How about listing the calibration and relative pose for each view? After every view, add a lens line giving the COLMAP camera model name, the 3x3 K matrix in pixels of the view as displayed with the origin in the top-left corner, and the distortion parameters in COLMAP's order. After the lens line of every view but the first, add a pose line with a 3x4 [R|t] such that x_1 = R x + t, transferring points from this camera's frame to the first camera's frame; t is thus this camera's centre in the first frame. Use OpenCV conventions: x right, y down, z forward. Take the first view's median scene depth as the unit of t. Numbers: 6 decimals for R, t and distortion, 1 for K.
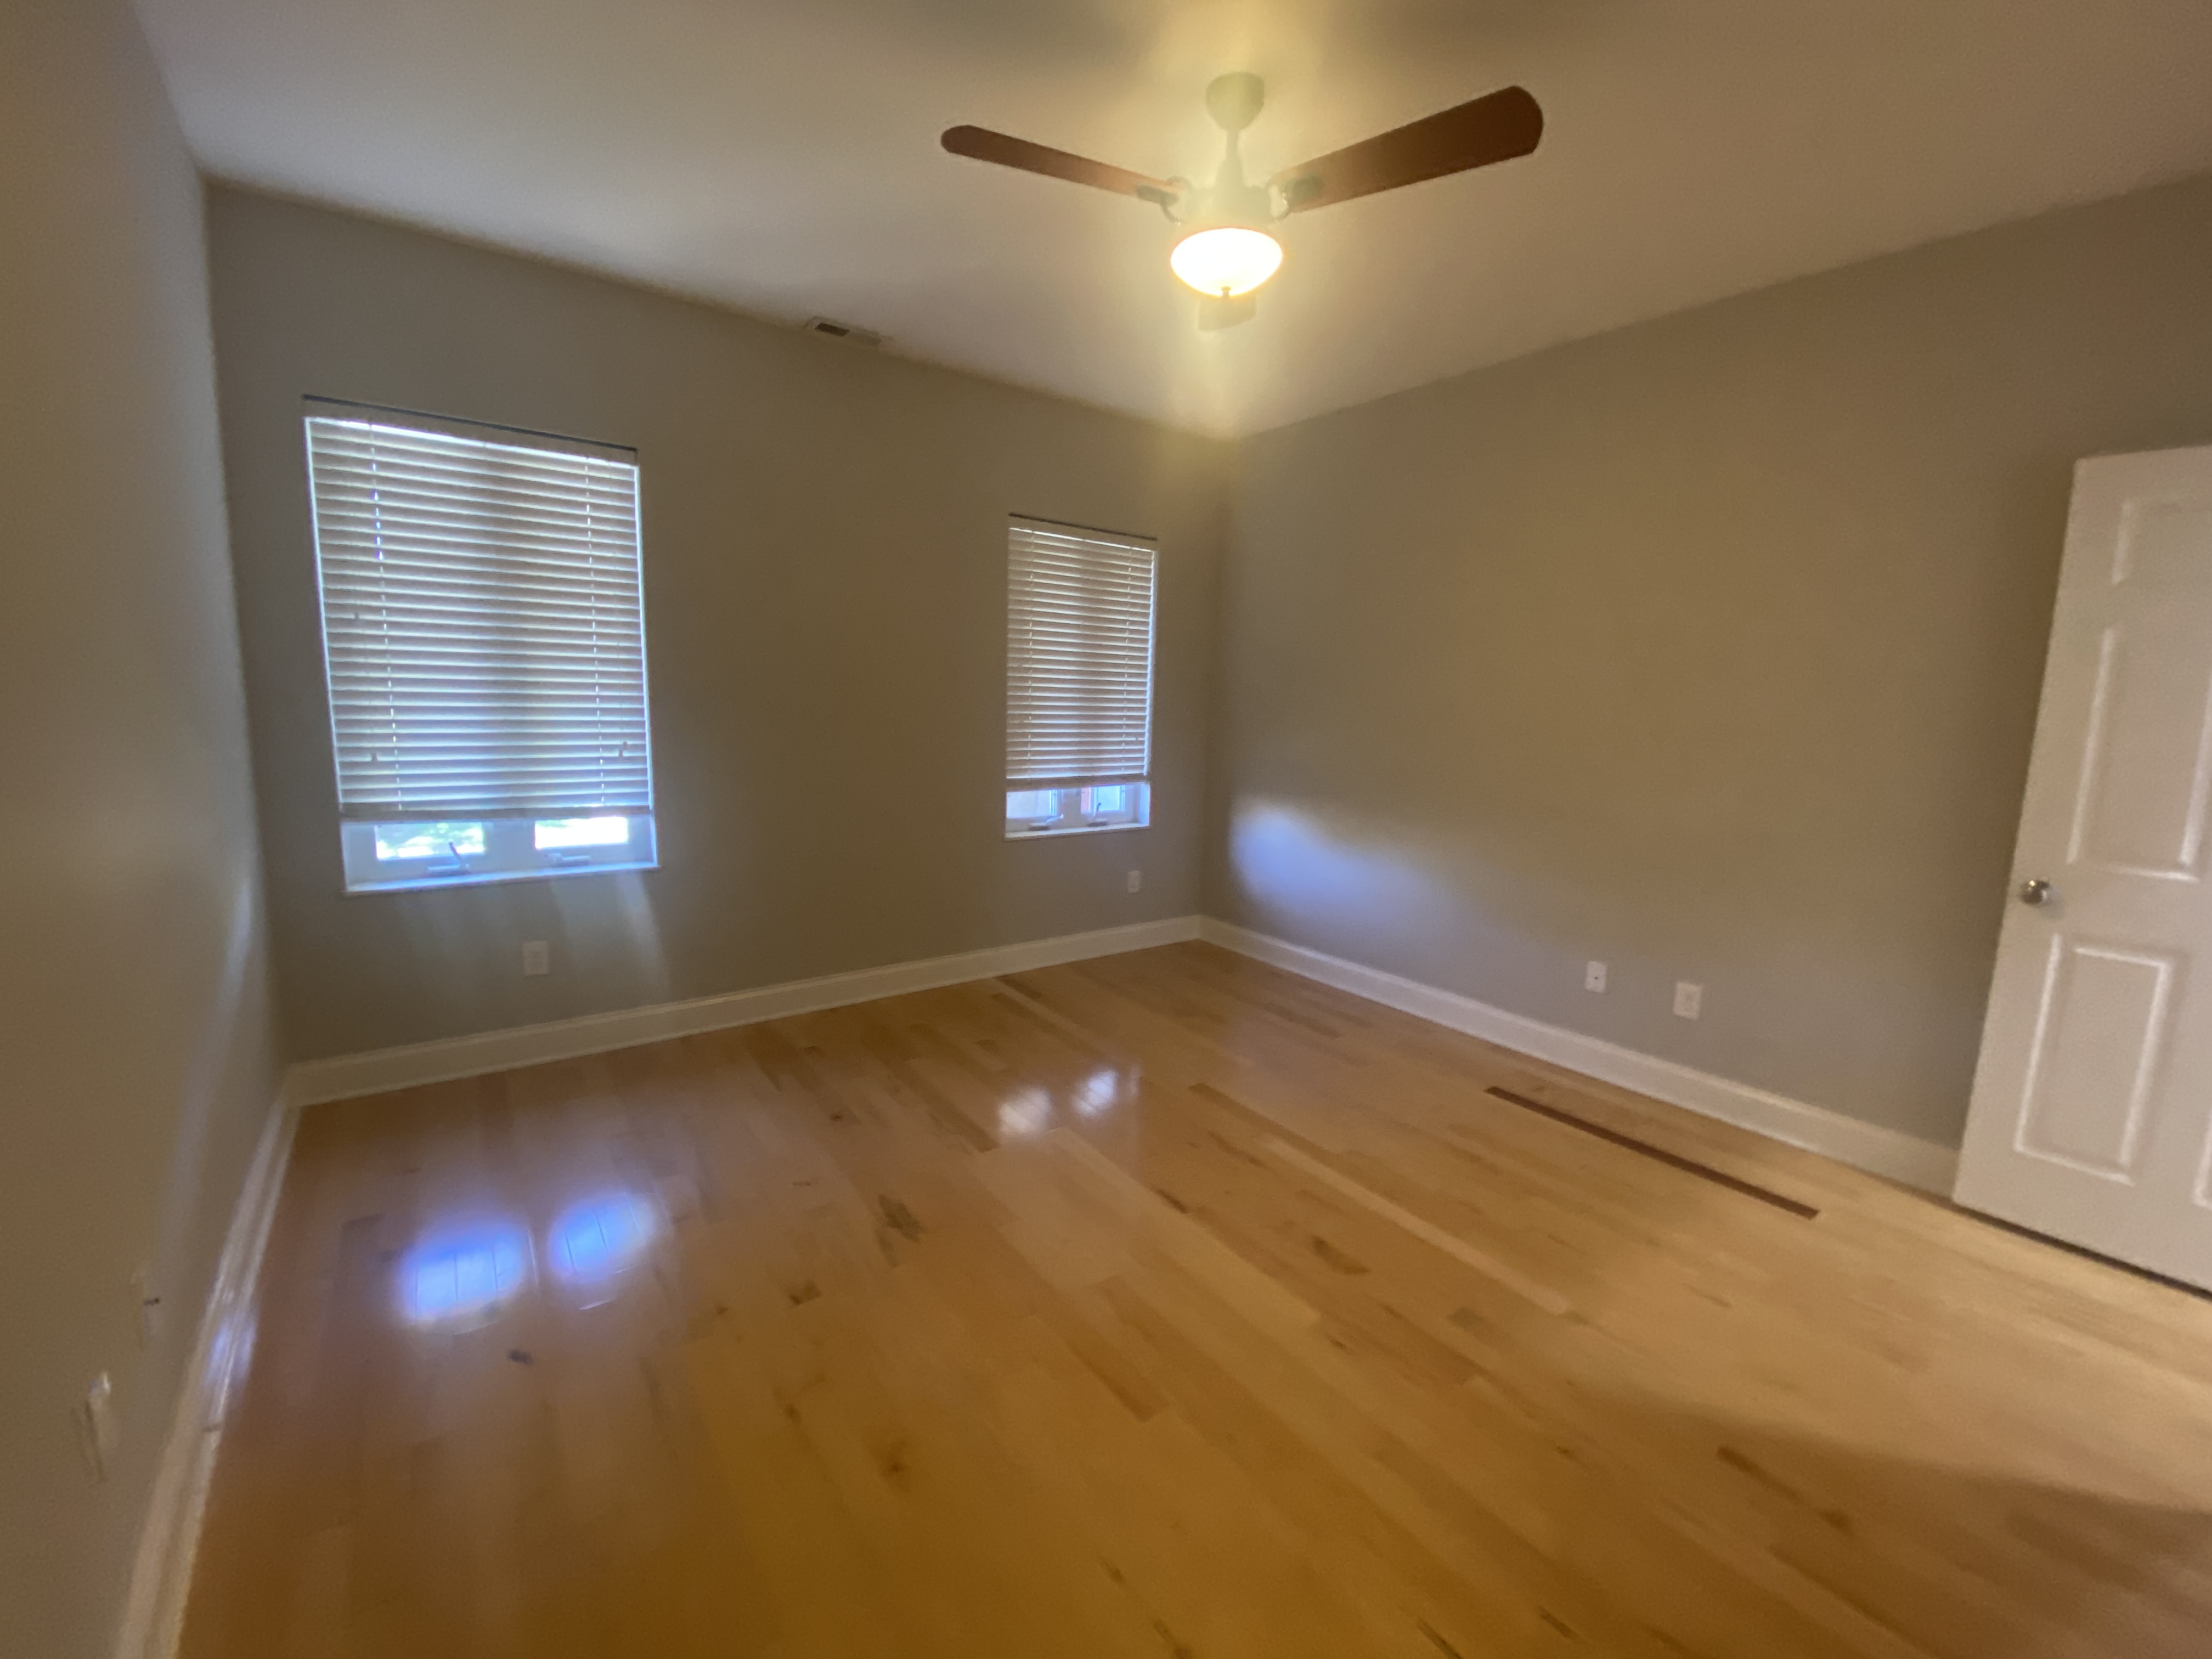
lens RADIAL K [[894.8, 0, 1099.3], [0, 894.8, 834.0], [0, 0, 1]] dist [0.047823, -0.034285]
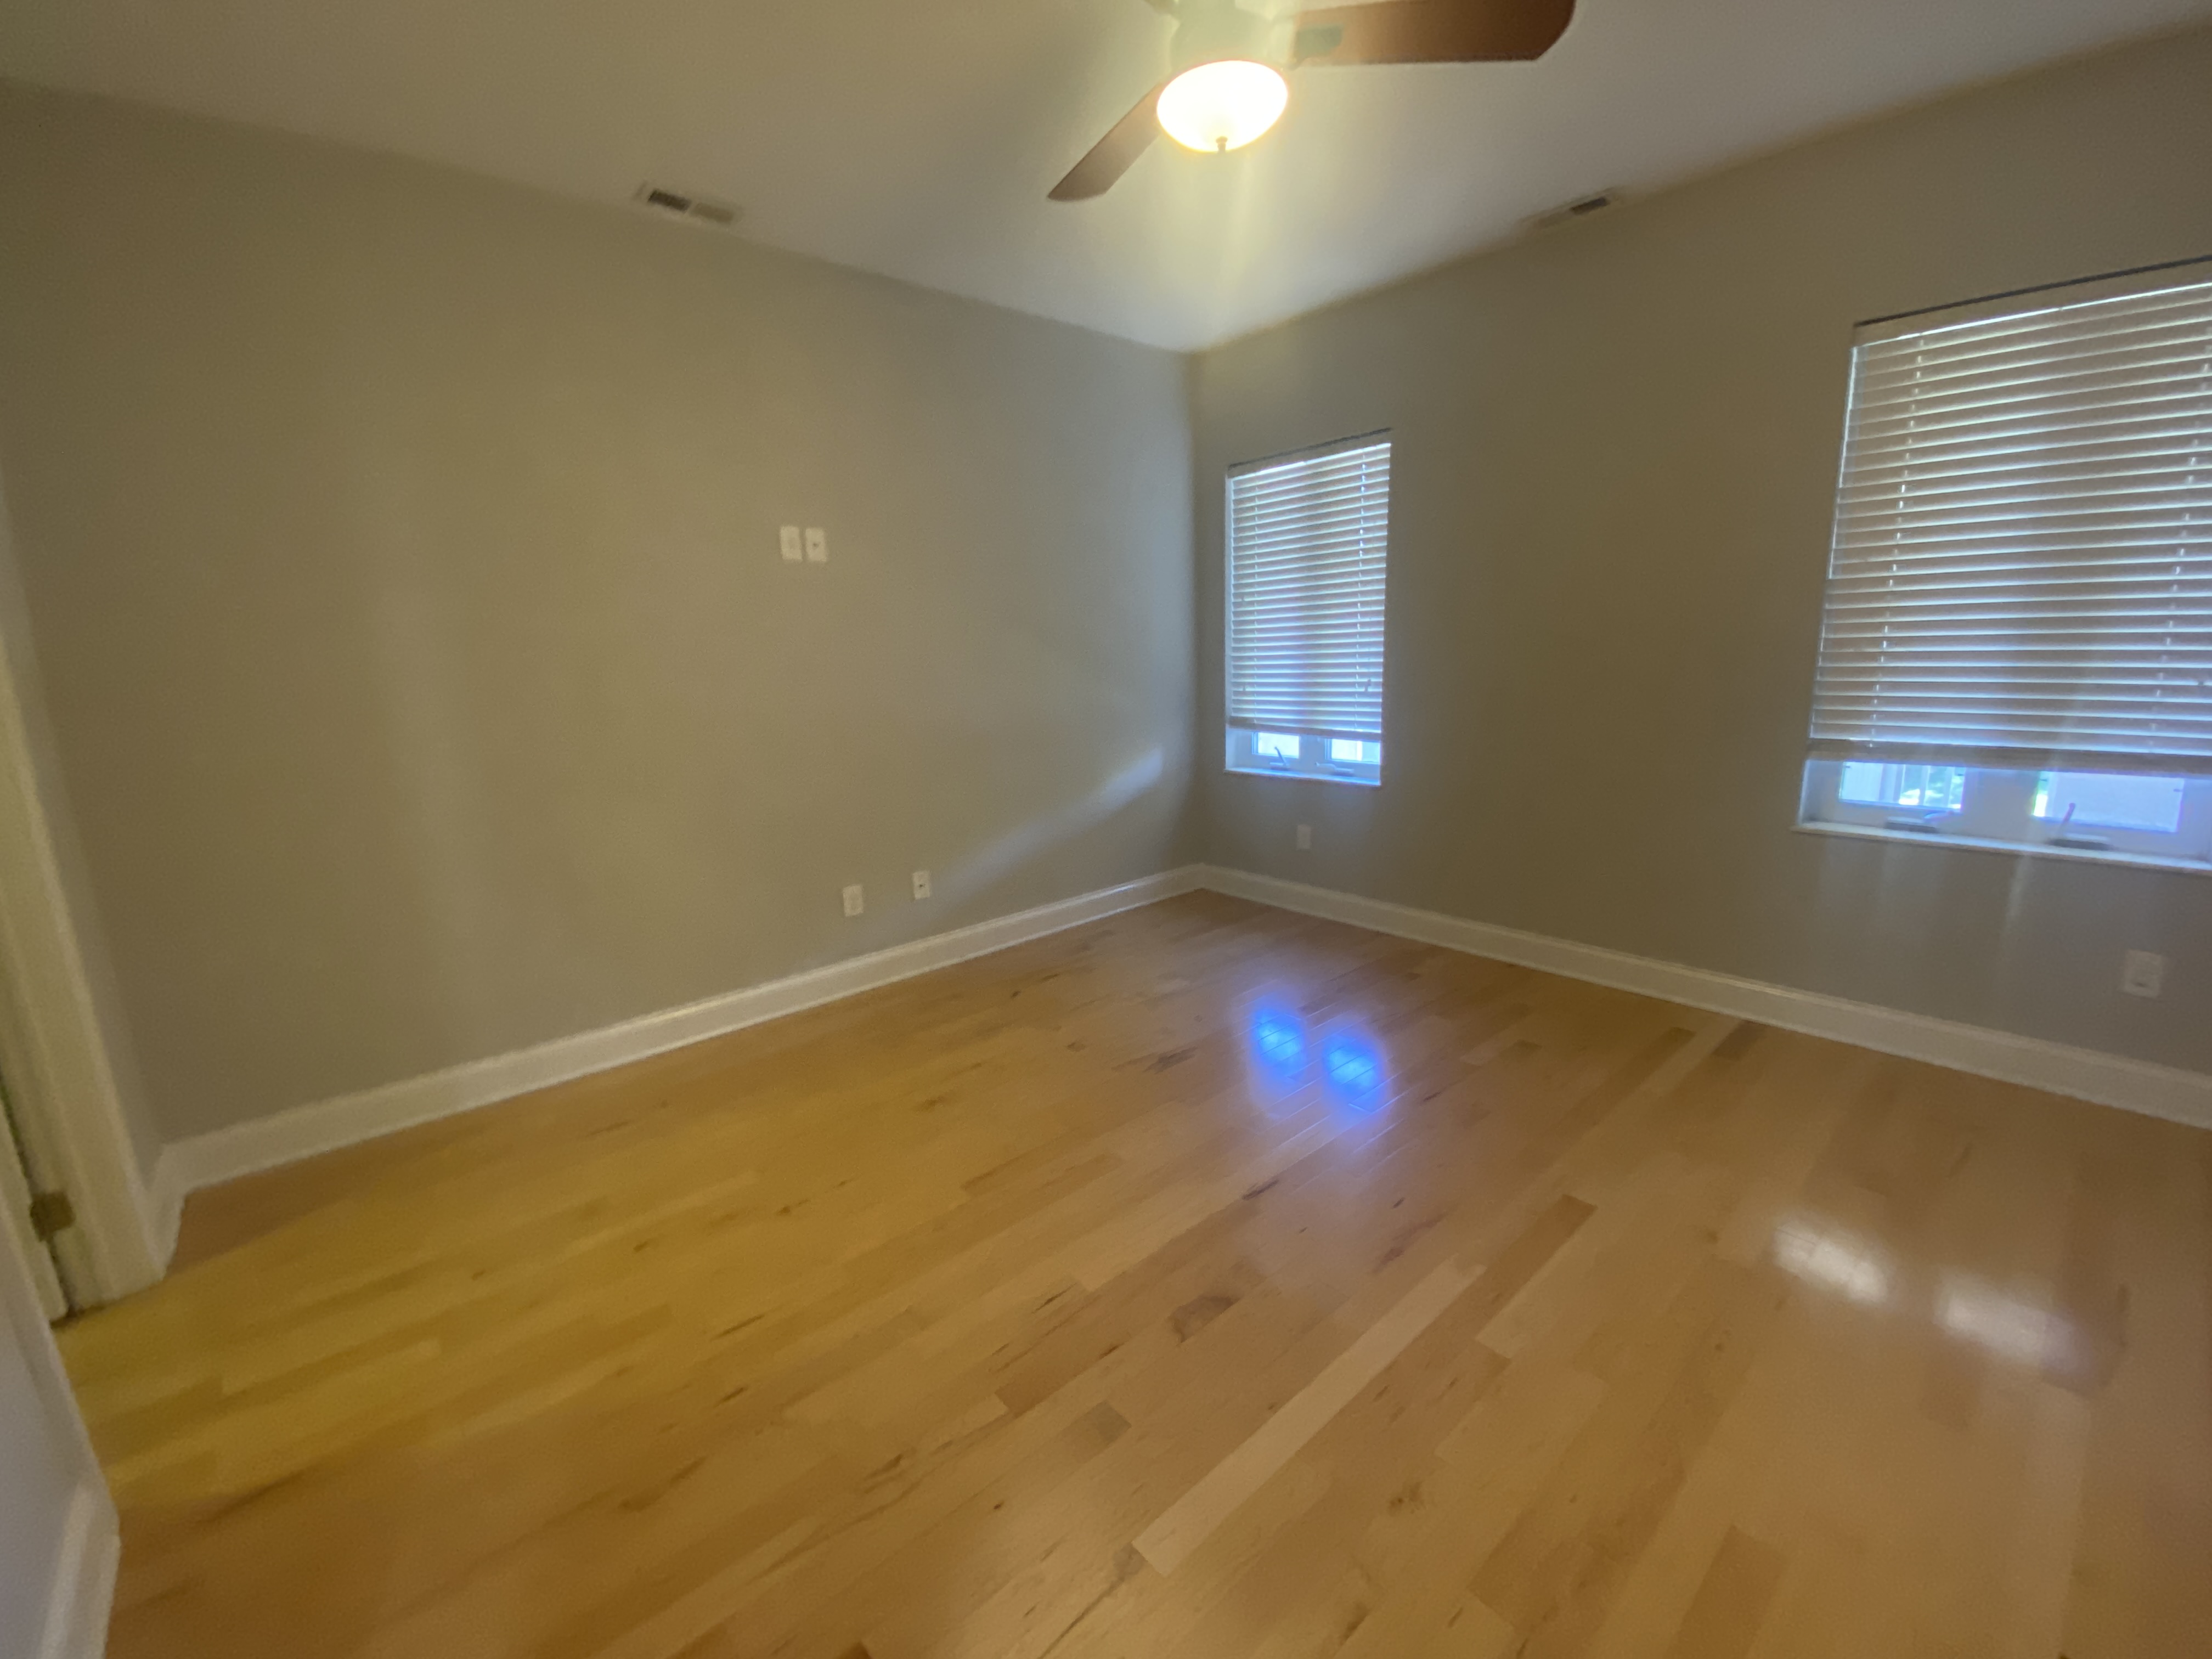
lens RADIAL K [[894.8, 0, 1099.3], [0, 894.8, 834.0], [0, 0, 1]] dist [0.047823, -0.034285]
pose [[0.077215, 0.172371, -0.982001, 0.703286], [-0.115601, 0.979847, 0.162903, -0.054648], [0.990290, 0.100941, 0.095585, 0.565326]]
